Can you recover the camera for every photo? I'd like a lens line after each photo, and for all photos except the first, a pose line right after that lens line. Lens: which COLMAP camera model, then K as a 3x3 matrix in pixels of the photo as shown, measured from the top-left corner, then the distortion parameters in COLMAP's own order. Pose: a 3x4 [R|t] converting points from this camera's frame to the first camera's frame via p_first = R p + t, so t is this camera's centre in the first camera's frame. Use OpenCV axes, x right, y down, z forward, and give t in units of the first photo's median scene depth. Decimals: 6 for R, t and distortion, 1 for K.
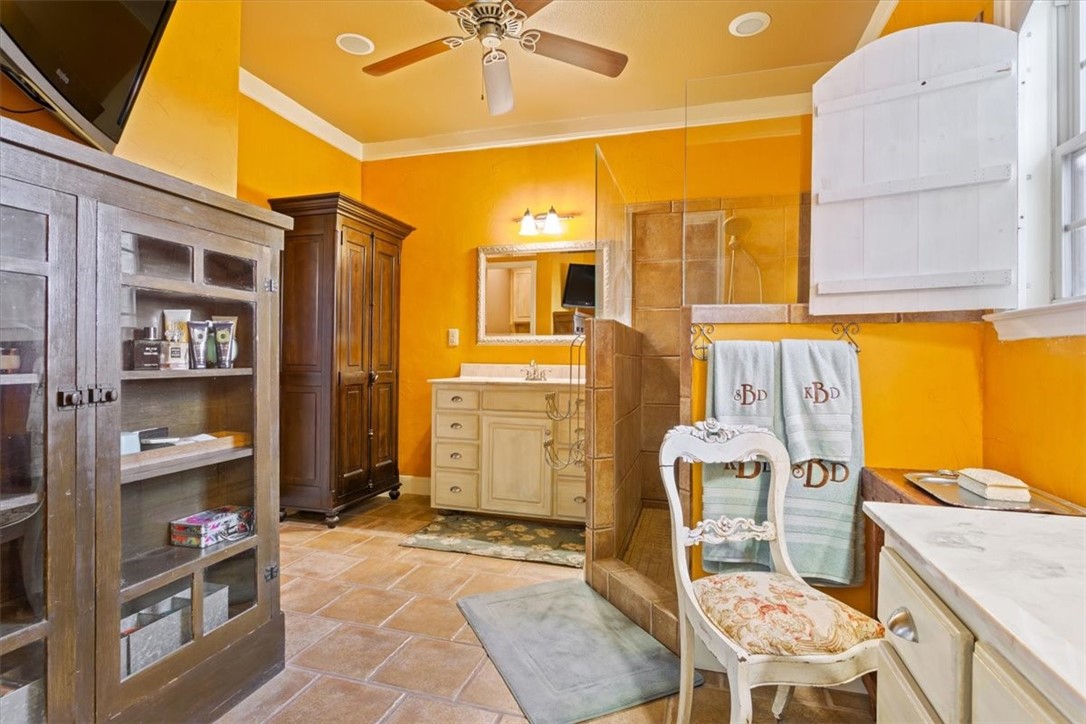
lens RADIAL K [[541.9, 0, 548.4], [0, 541.9, 361.6], [0, 0, 1]] dist [-0.011838, 0.001808]
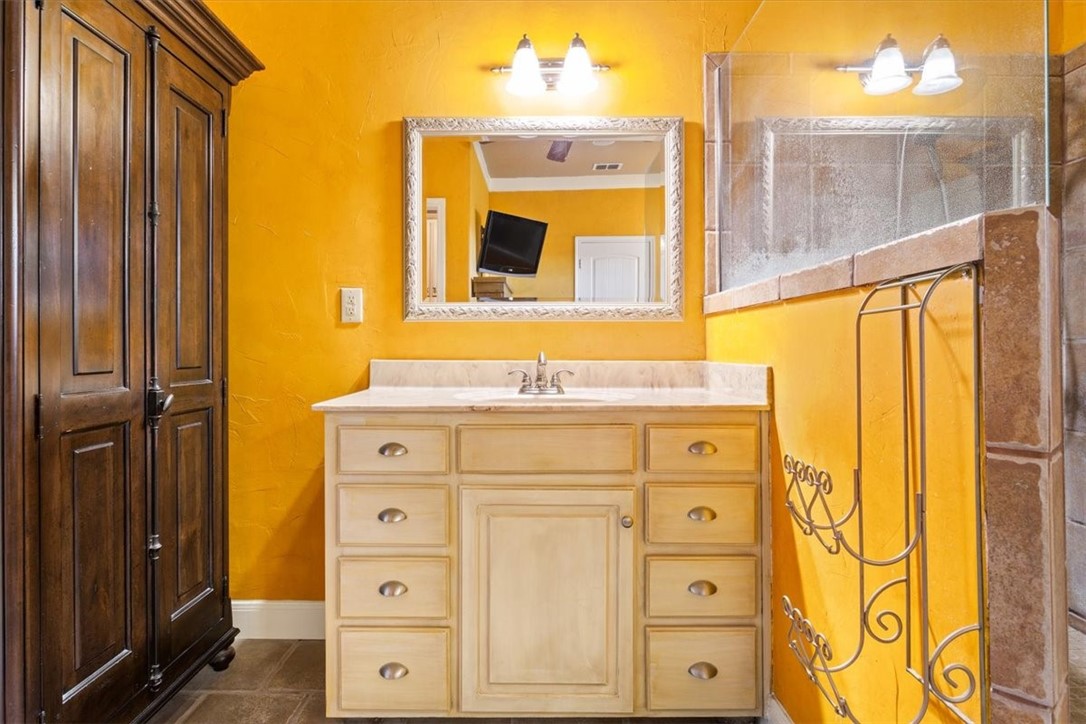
lens RADIAL K [[541.9, 0, 534.0], [0, 541.9, 353.8], [0, 0, 1]] dist [-0.011838, 0.001808]
pose [[0.963305, -0.012071, 0.268136, -0.162406], [0.010055, 0.999910, 0.008890, -0.005119], [-0.268219, -0.005868, 0.963340, 0.538231]]
